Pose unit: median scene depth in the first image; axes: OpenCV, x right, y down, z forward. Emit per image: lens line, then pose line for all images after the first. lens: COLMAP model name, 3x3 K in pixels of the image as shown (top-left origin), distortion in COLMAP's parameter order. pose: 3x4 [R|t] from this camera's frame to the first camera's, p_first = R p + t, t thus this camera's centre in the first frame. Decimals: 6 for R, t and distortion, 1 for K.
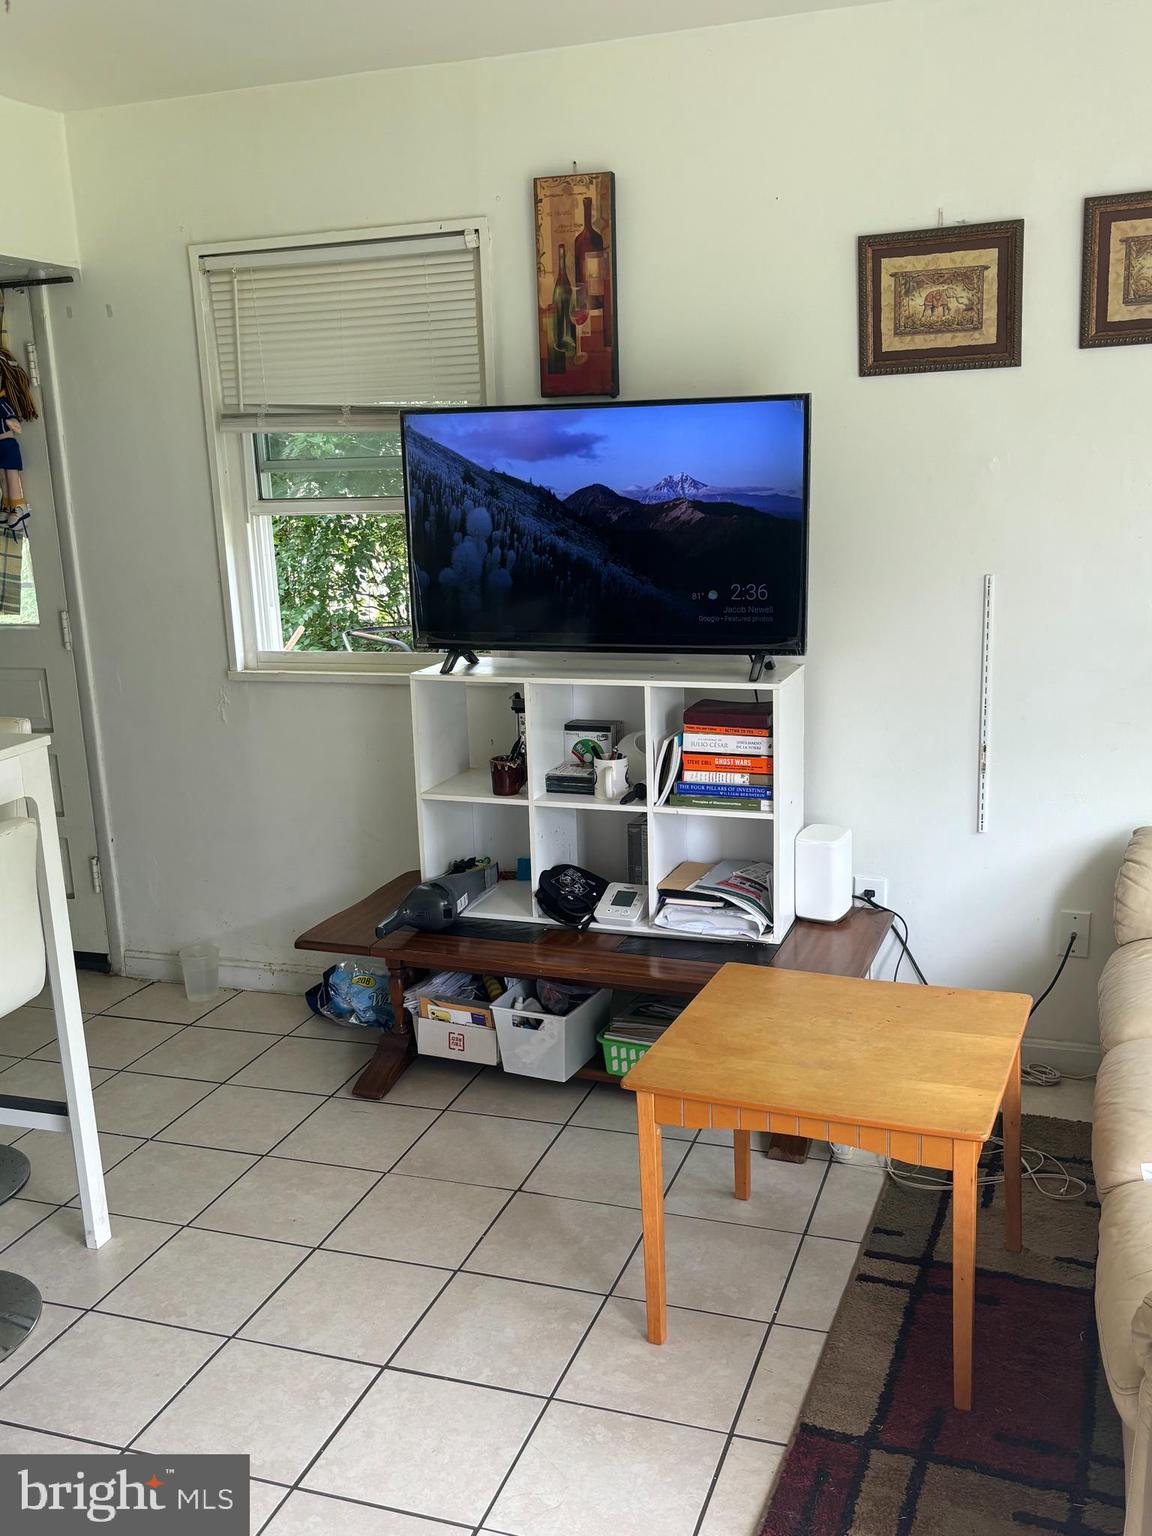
lens RADIAL K [[1428.1, 0, 577.4], [0, 1428.1, 797.0], [0, 0, 1]] dist [0.010421, 0.000000]
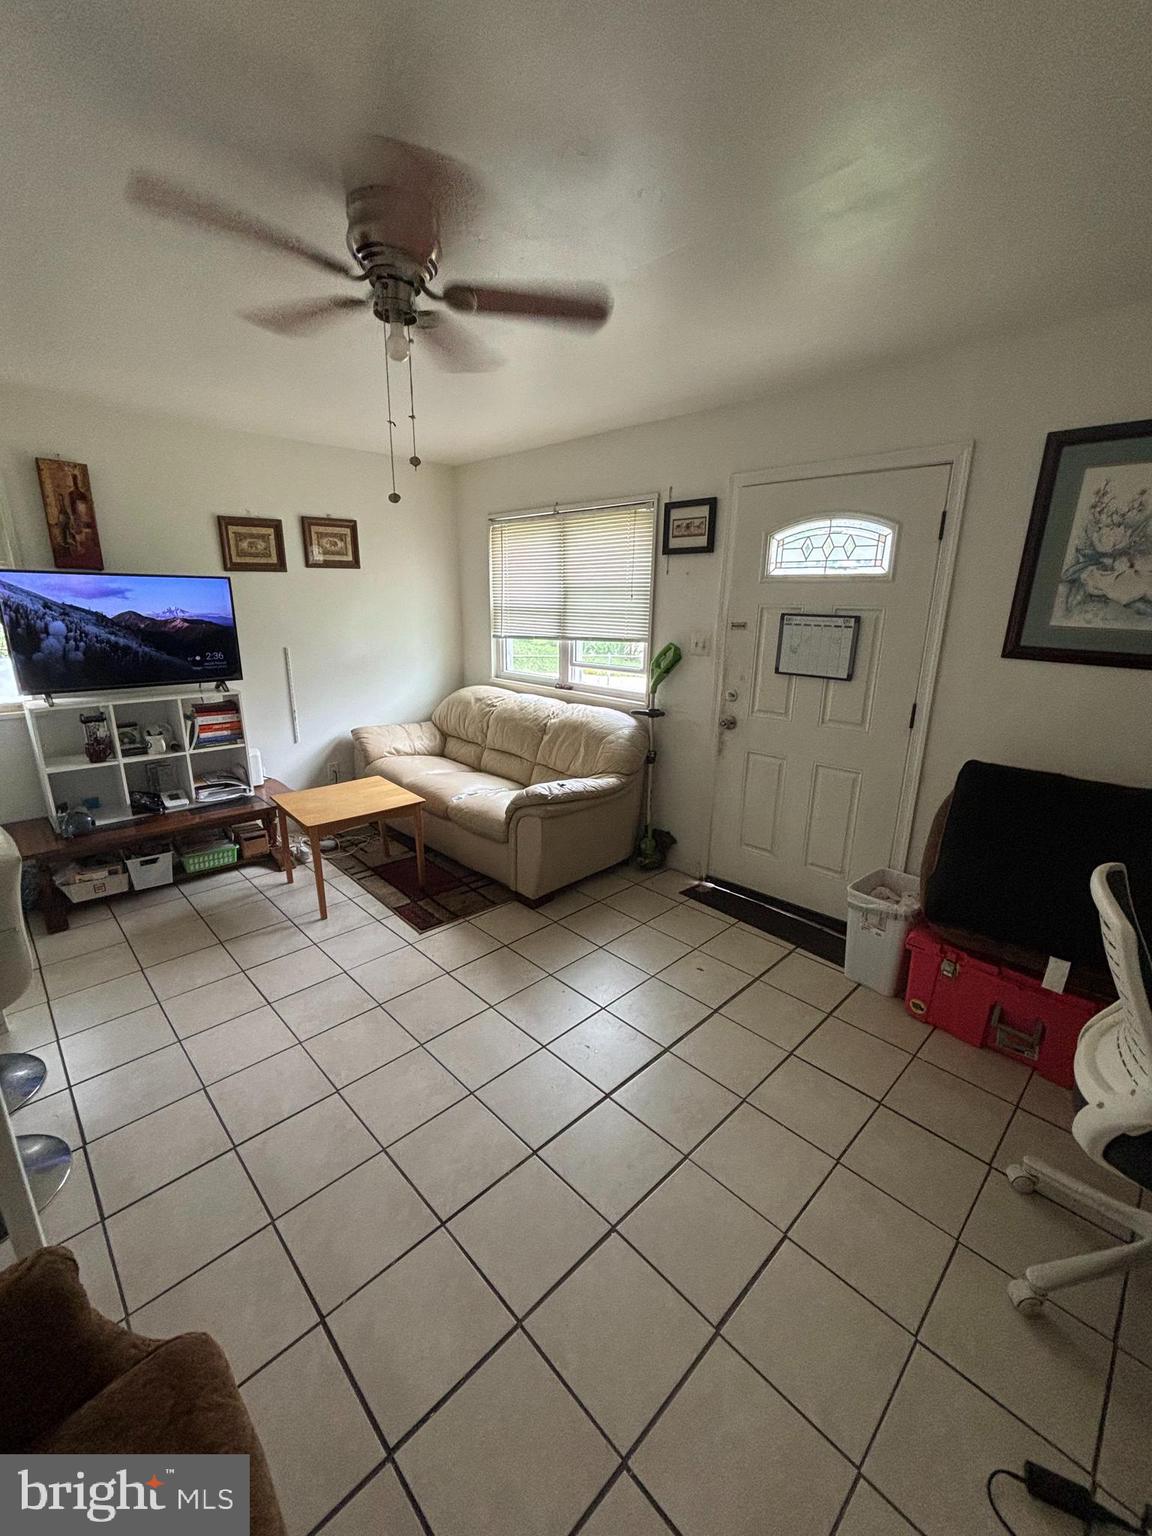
lens RADIAL K [[625.2, 0, 581.9], [0, 625.2, 772.3], [0, 0, 1]] dist [0.002209, -0.000340]
pose [[0.439752, -0.200439, 0.875467, -0.561532], [0.200420, 0.972098, 0.121890, 0.044305], [-0.875471, 0.121860, 0.467654, -0.029558]]
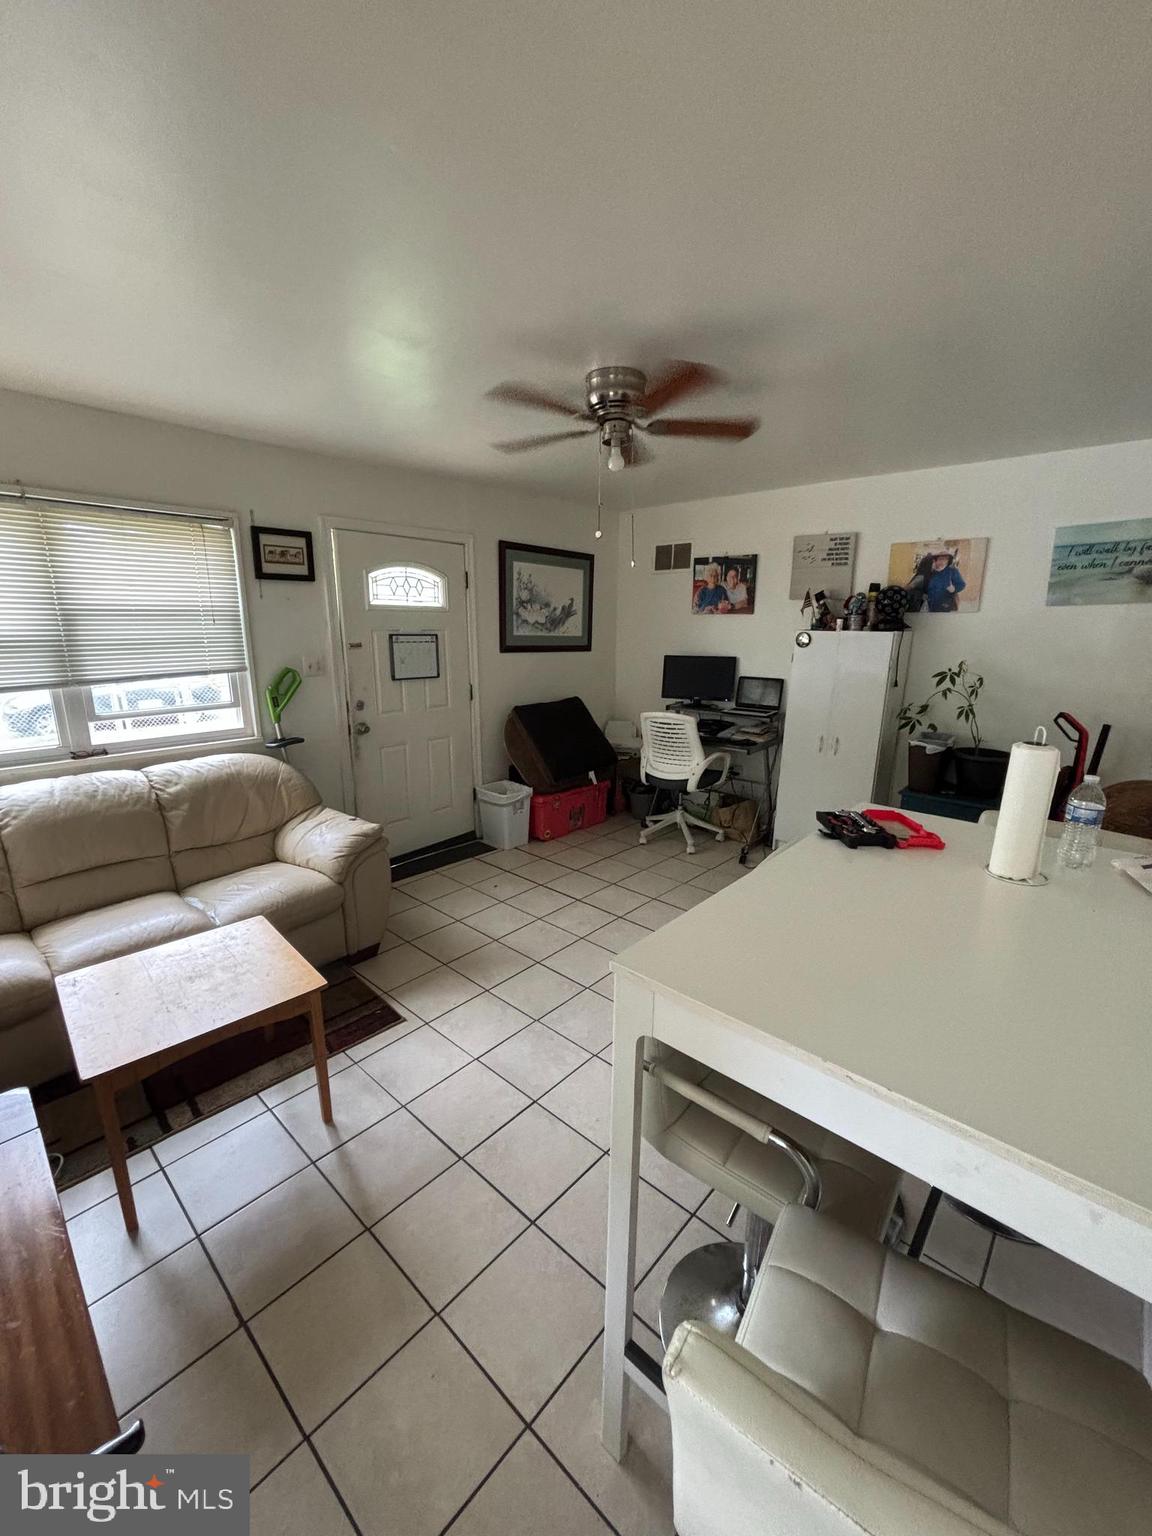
lens RADIAL K [[625.2, 0, 579.0], [0, 625.2, 773.0], [0, 0, 1]] dist [0.002209, -0.000340]
pose [[-0.920632, -0.063864, 0.385174, -0.398532], [0.124509, 0.886999, 0.444668, -0.252683], [-0.370047, 0.457333, -0.808648, 1.031809]]
